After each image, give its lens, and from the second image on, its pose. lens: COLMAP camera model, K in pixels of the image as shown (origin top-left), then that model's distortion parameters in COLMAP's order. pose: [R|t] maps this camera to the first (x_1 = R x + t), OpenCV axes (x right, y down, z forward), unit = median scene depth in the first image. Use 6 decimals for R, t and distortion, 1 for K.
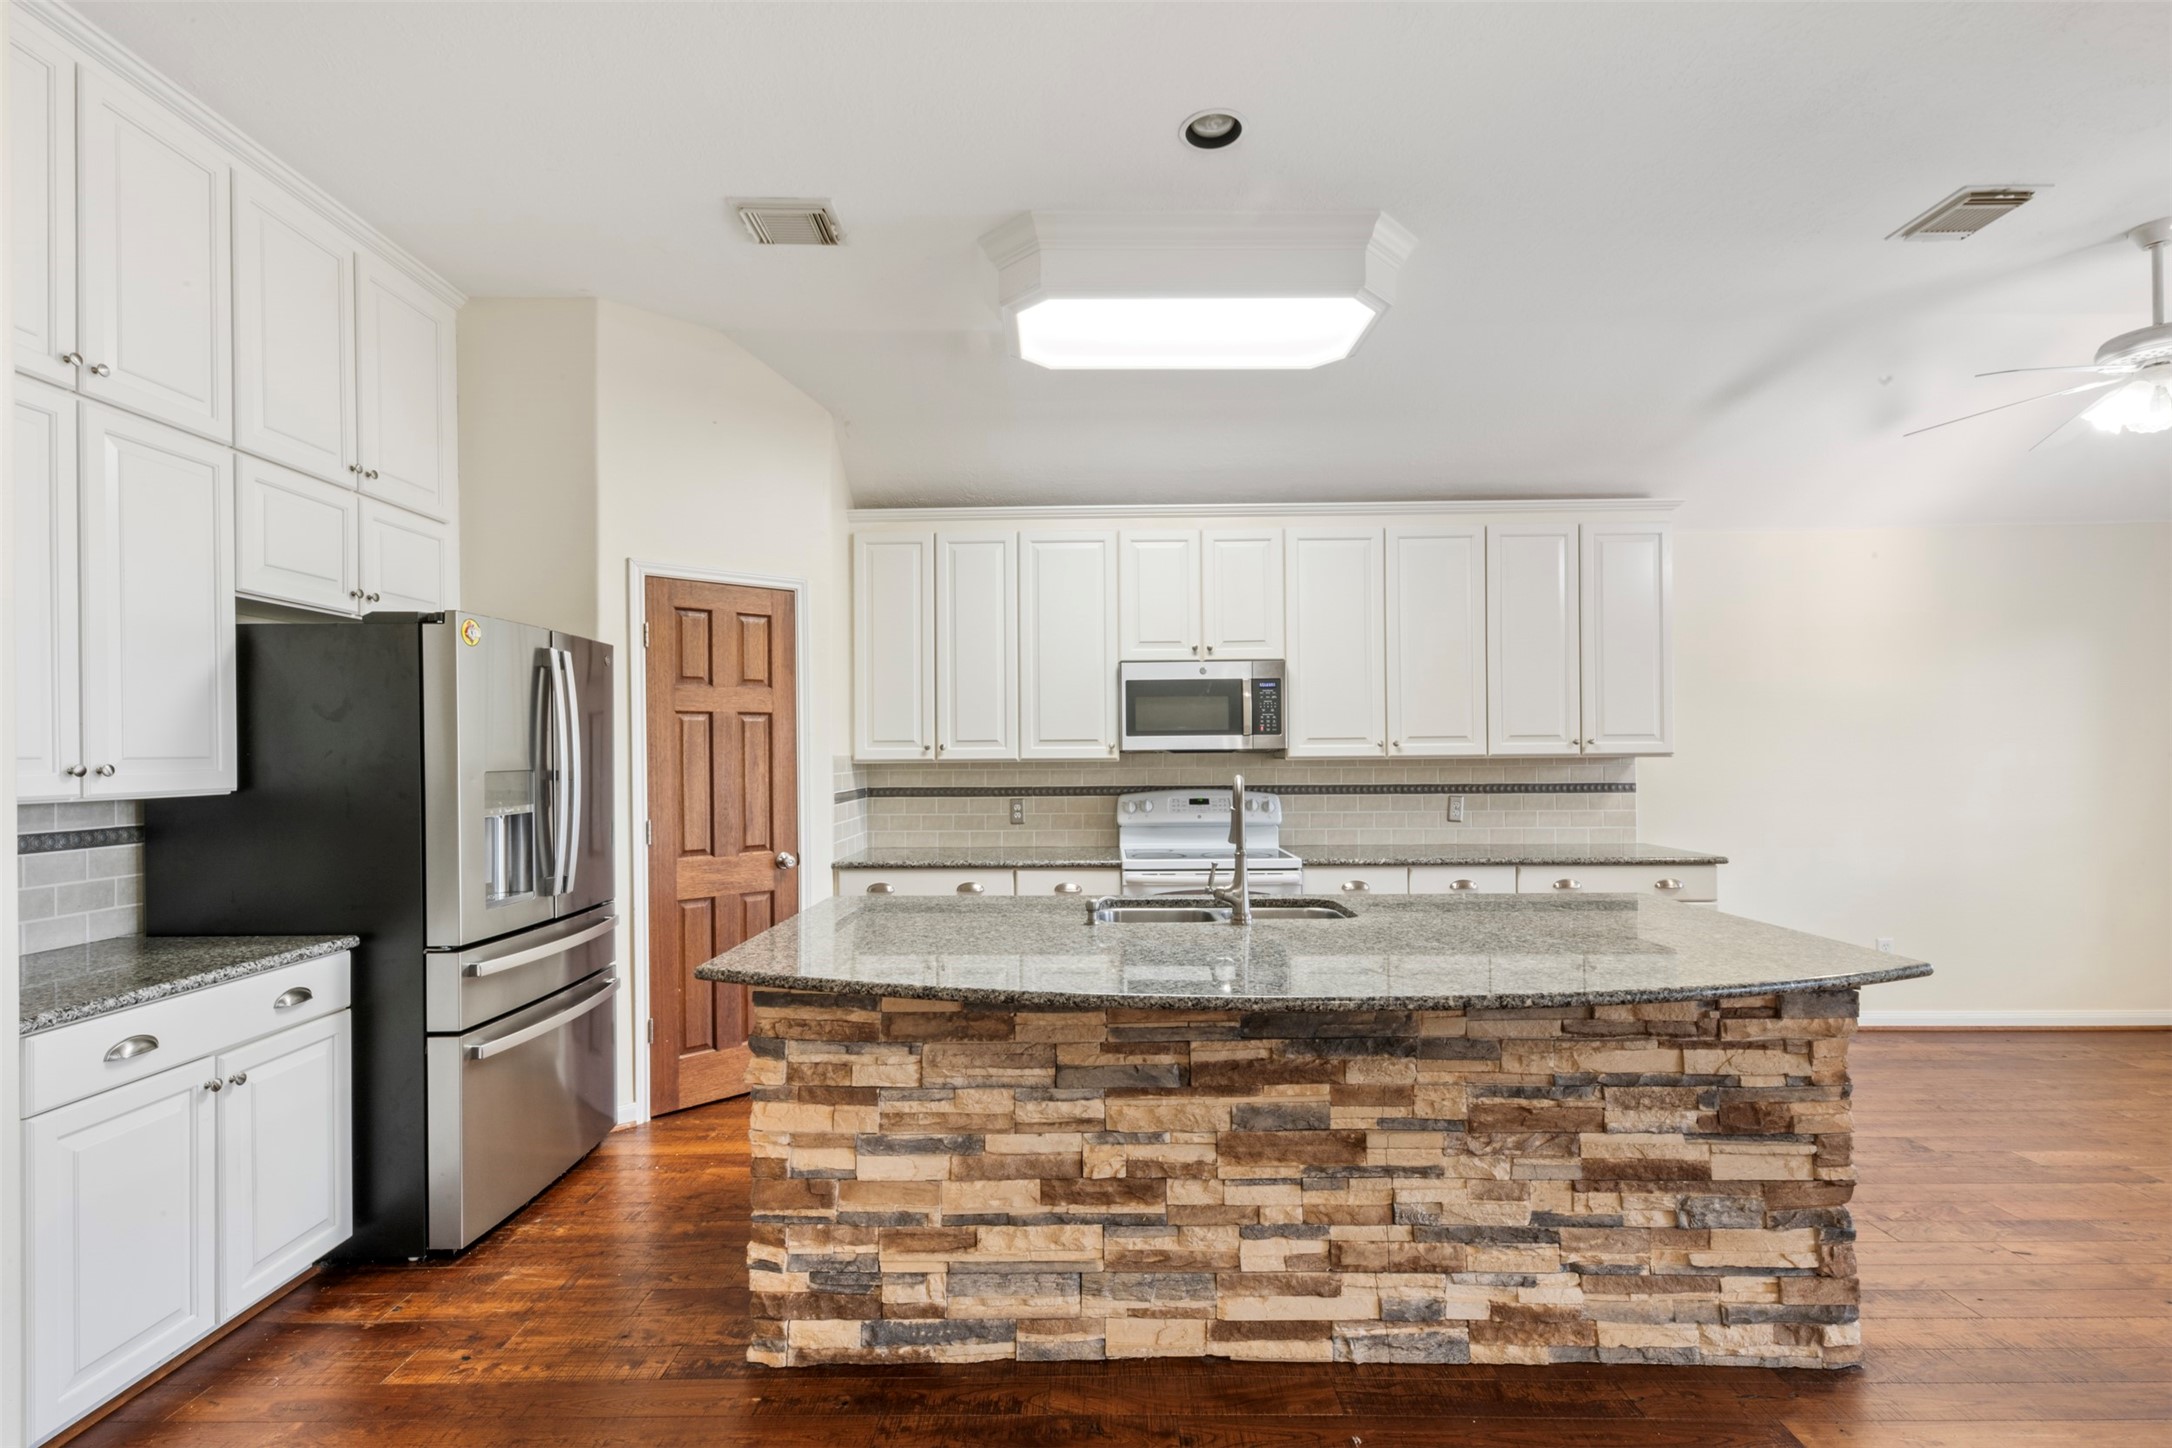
lens RADIAL K [[1022.4, 0, 1086.1], [0, 1022.4, 749.8], [0, 0, 1]] dist [0.015603, 0.000194]
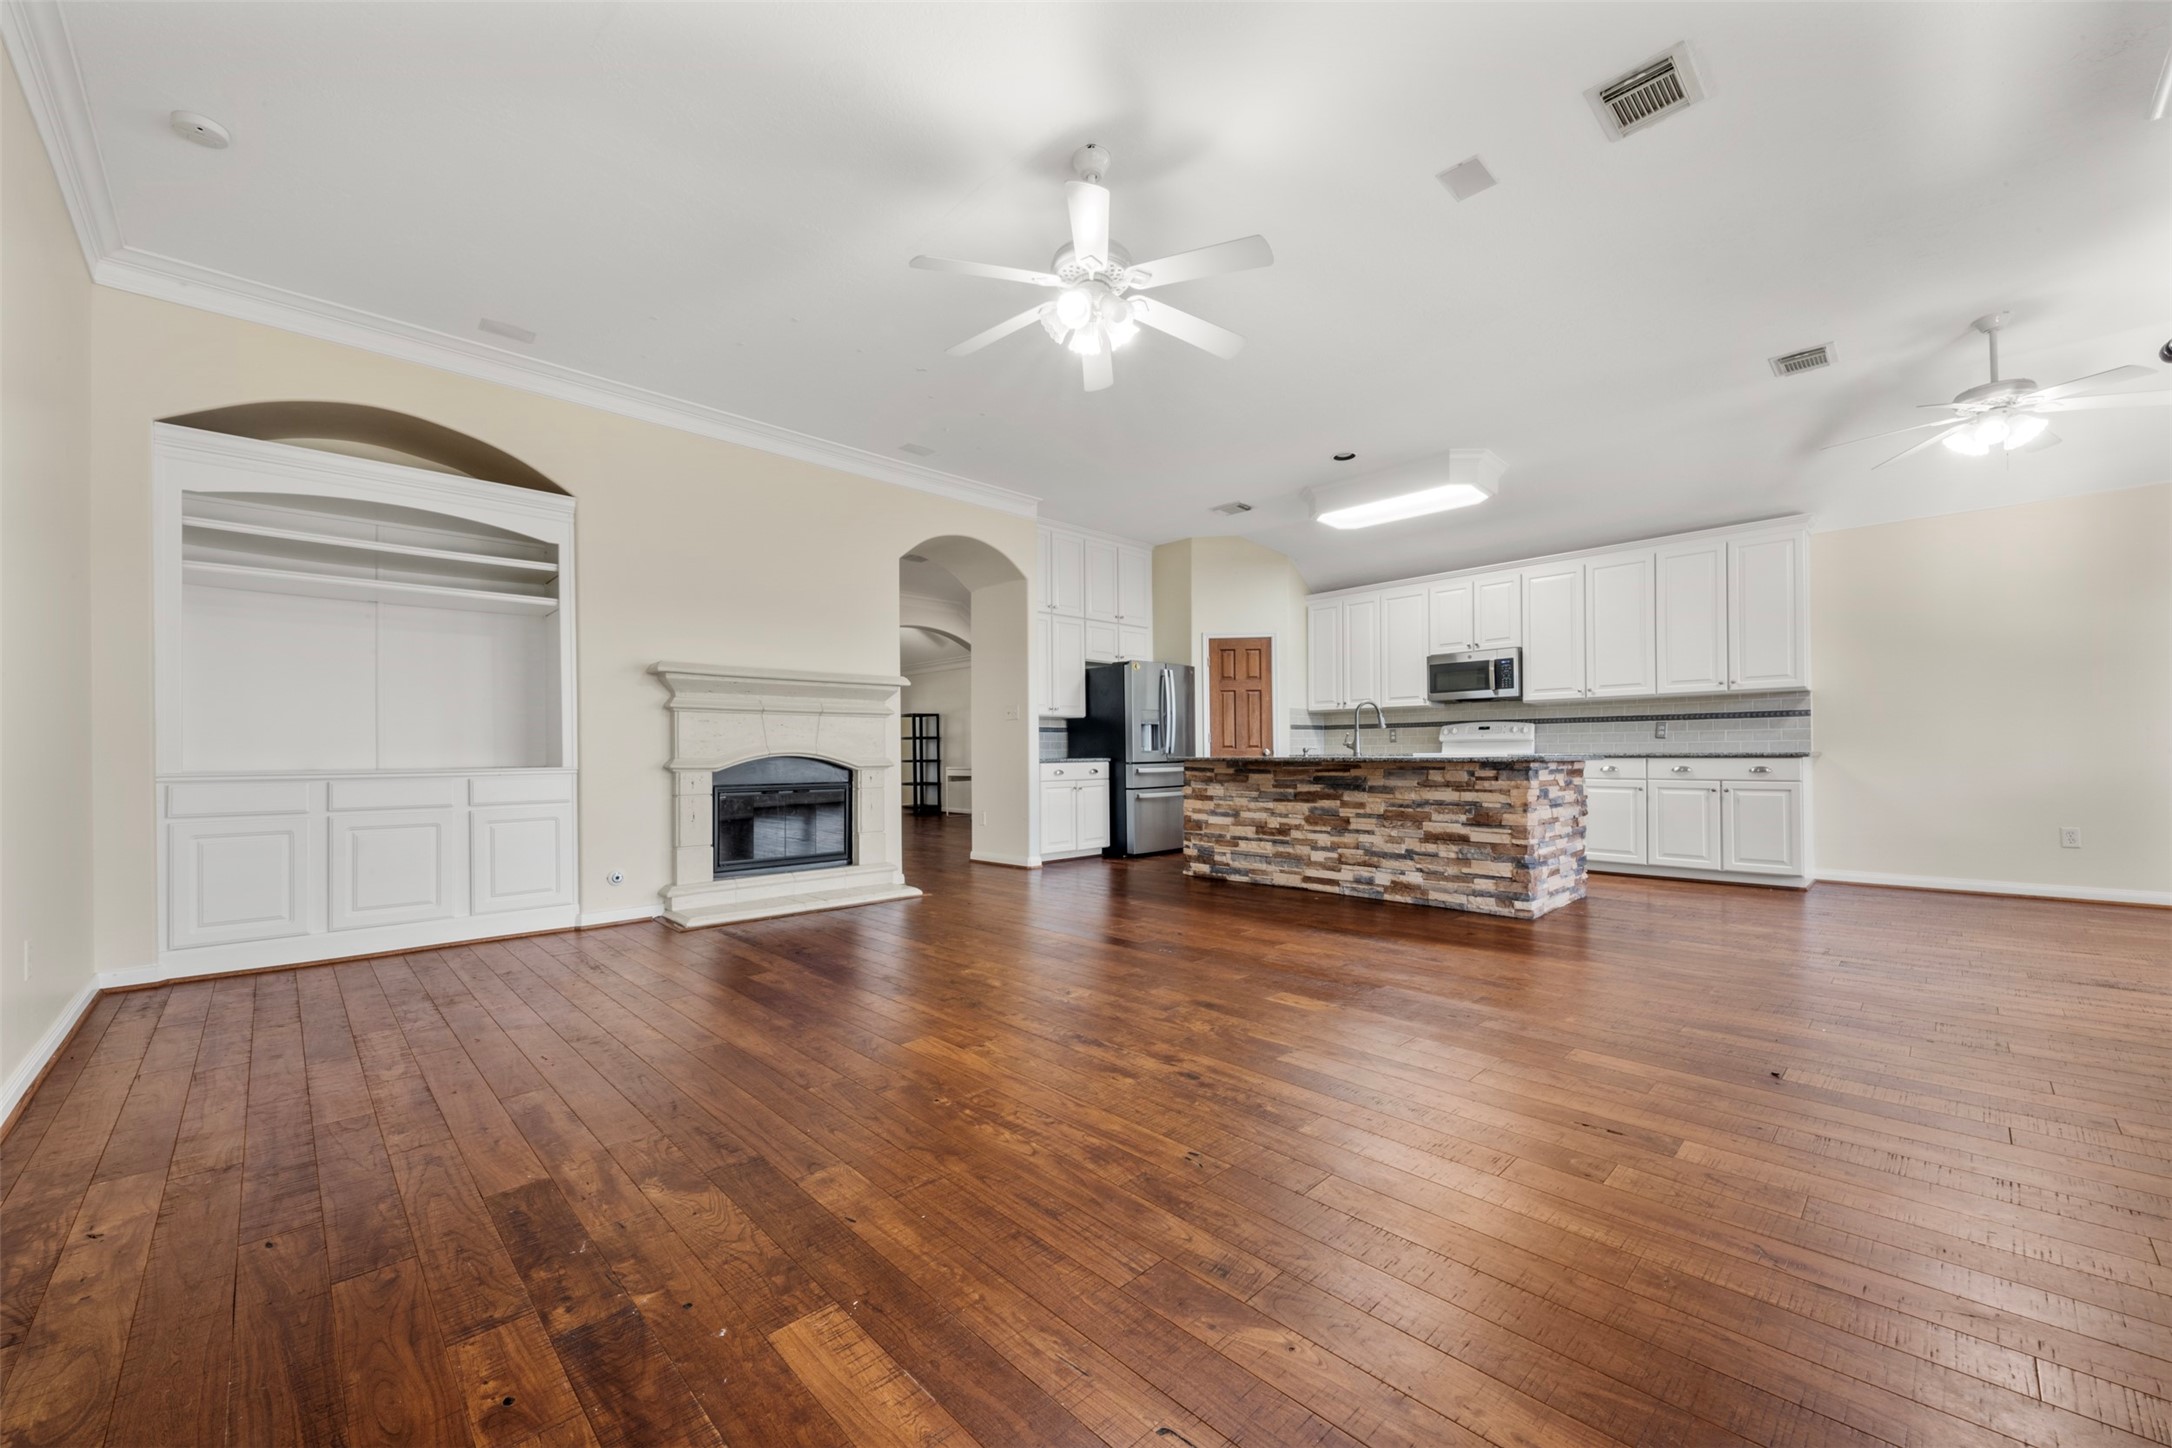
lens RADIAL K [[829.1, 0, 1082.5], [0, 829.1, 749.5], [0, 0, 1]] dist [0.016435, -0.008007]
pose [[0.701131, -0.001340, -0.713031, 1.411728], [0.005391, 0.999980, 0.003421, 0.168966], [0.713012, -0.006243, 0.701124, -1.178486]]
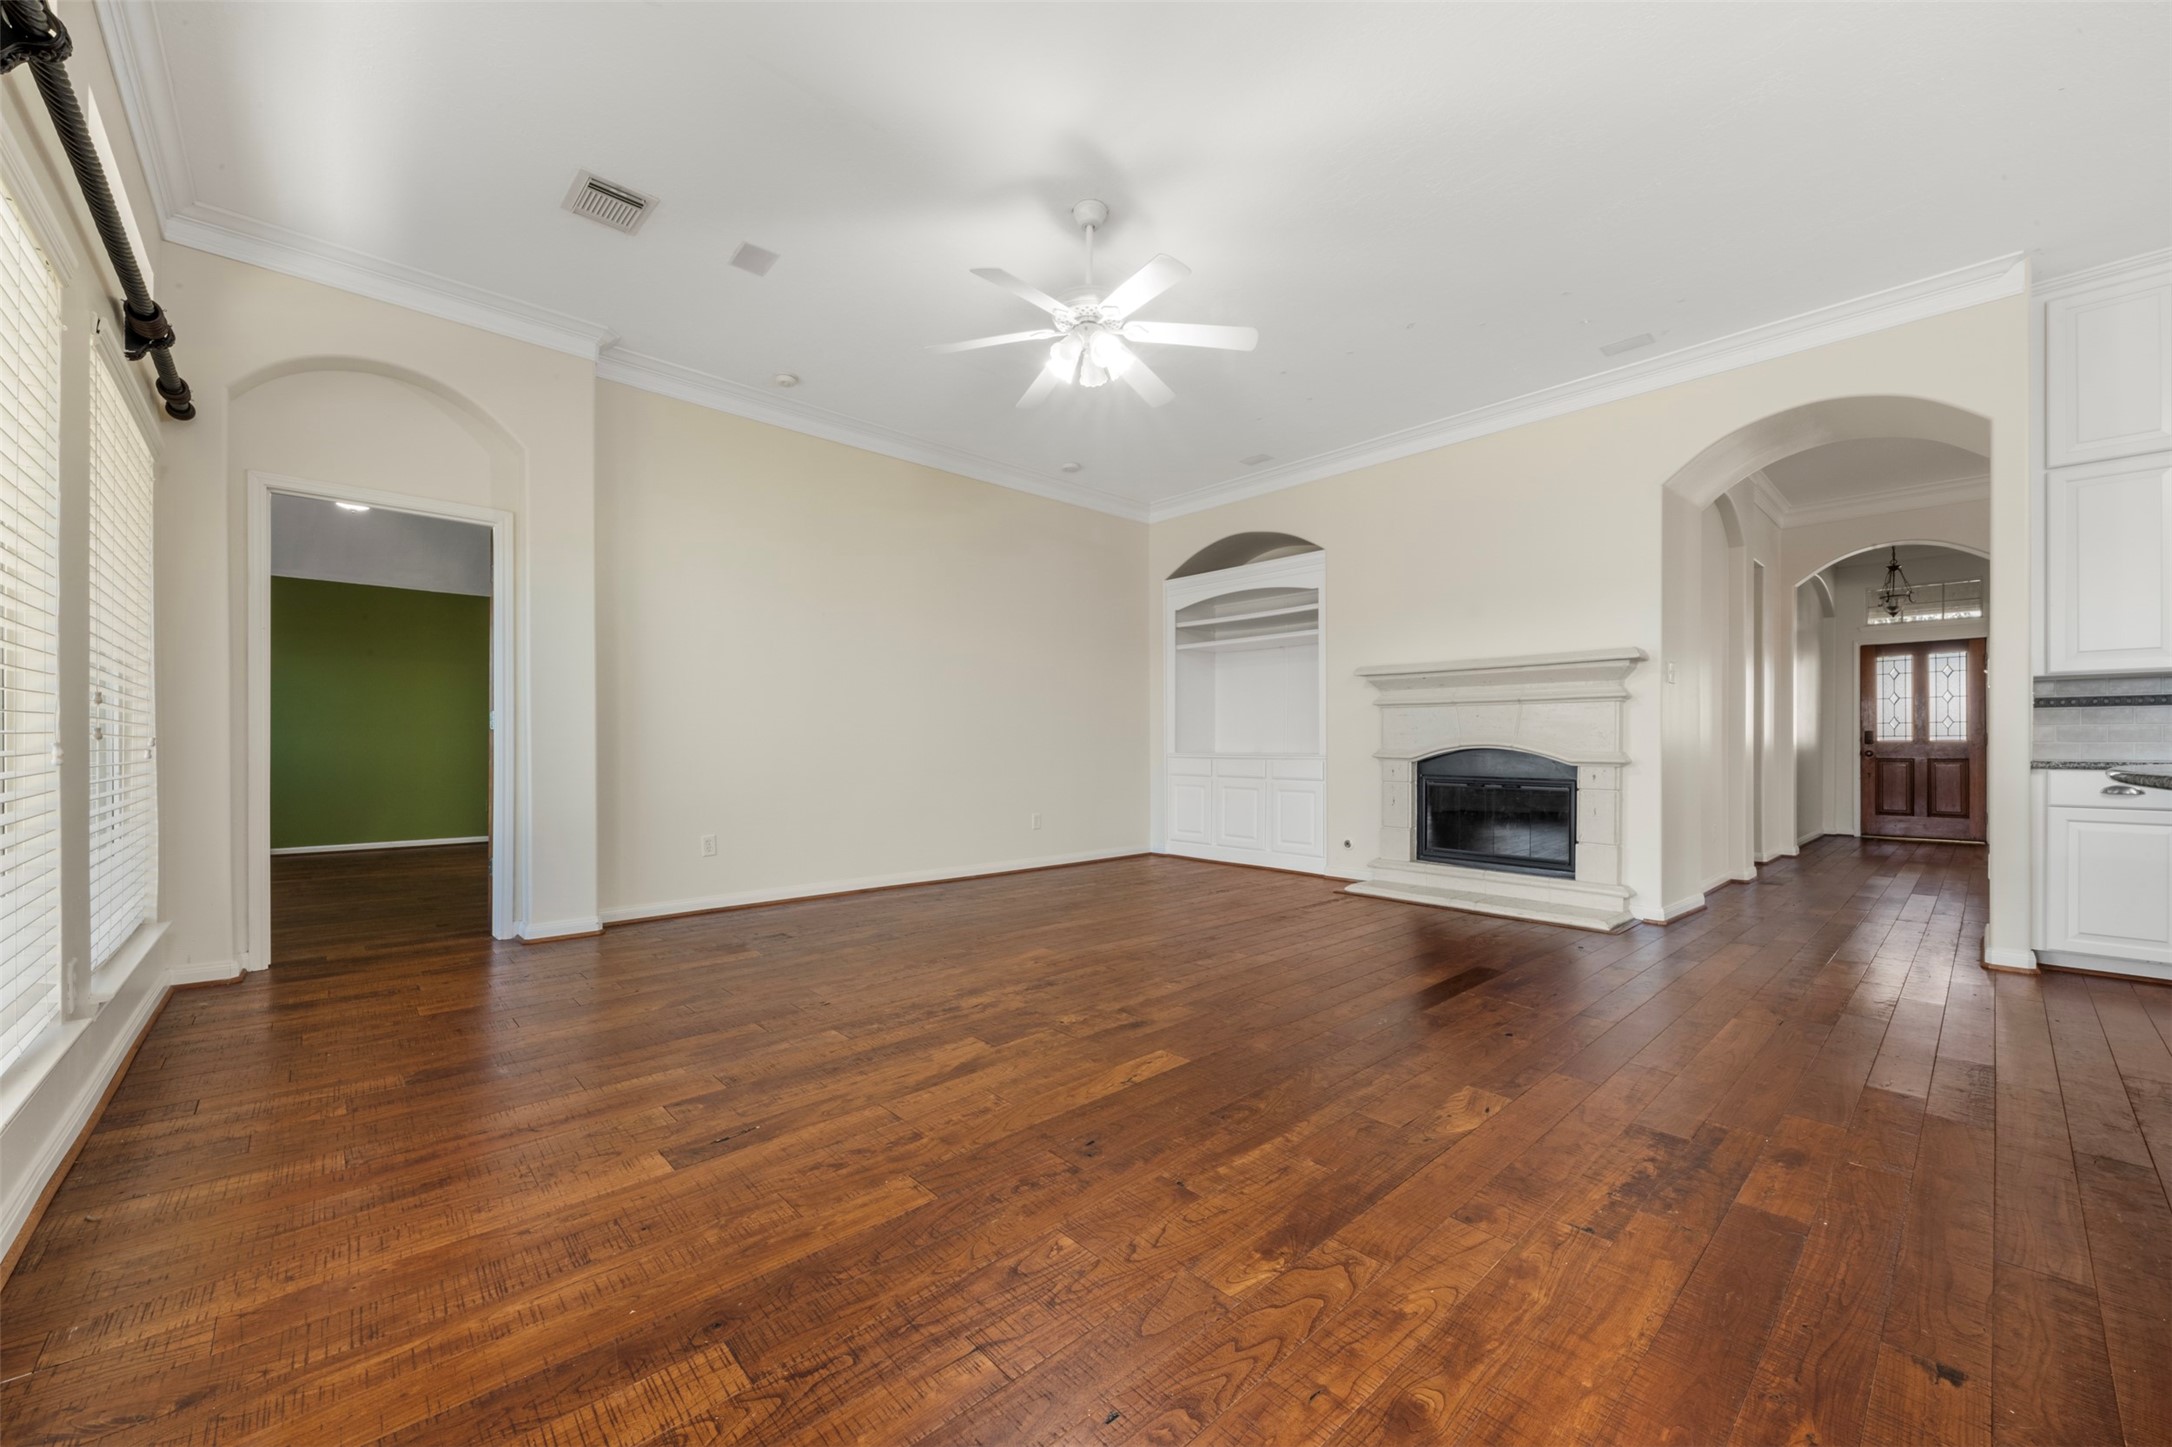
lens RADIAL K [[829.1, 0, 1082.5], [0, 829.1, 749.0], [0, 0, 1]] dist [0.016435, -0.008007]
pose [[-0.729813, 0.010715, -0.683563, 1.492061], [0.006504, 0.999941, 0.008731, 0.166799], [0.683616, 0.001926, -0.729839, 0.740626]]
